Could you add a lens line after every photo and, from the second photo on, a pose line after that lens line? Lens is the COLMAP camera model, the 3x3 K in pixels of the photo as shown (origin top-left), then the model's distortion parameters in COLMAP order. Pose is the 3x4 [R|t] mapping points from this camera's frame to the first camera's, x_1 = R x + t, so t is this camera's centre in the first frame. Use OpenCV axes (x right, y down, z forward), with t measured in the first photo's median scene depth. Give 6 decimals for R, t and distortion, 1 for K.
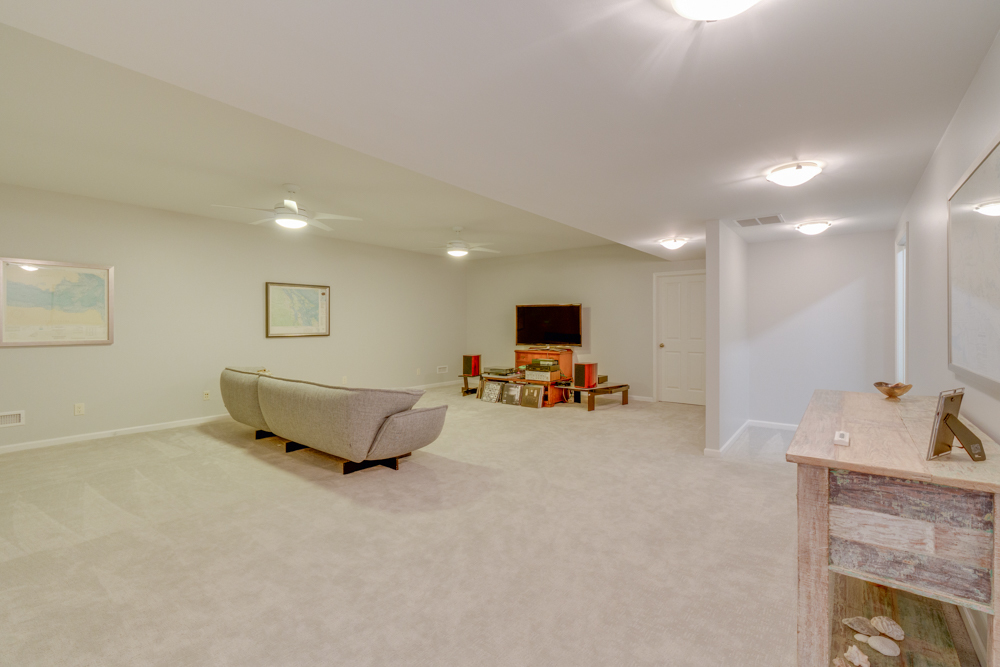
lens RADIAL K [[454.2, 0, 495.1], [0, 454.2, 328.8], [0, 0, 1]] dist [-0.007472, 0.004457]
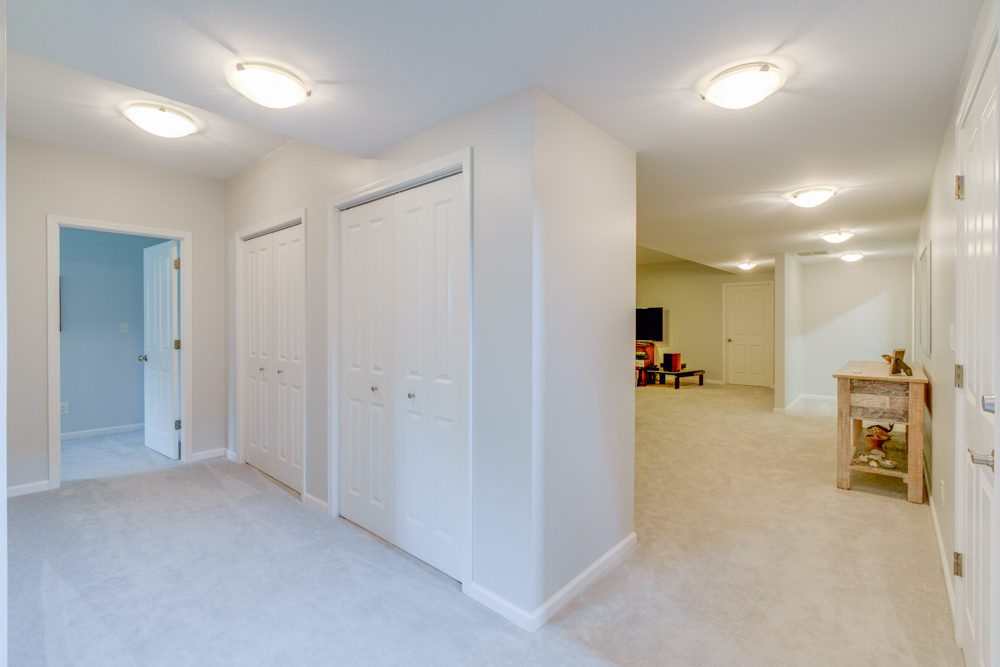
lens RADIAL K [[454.2, 0, 497.8], [0, 454.2, 326.5], [0, 0, 1]] dist [-0.007472, 0.004457]
pose [[0.998051, 0.002851, -0.062345, -0.344218], [-0.003044, 0.999991, -0.002997, 0.006363], [0.062335, 0.003181, 0.998050, -0.529098]]
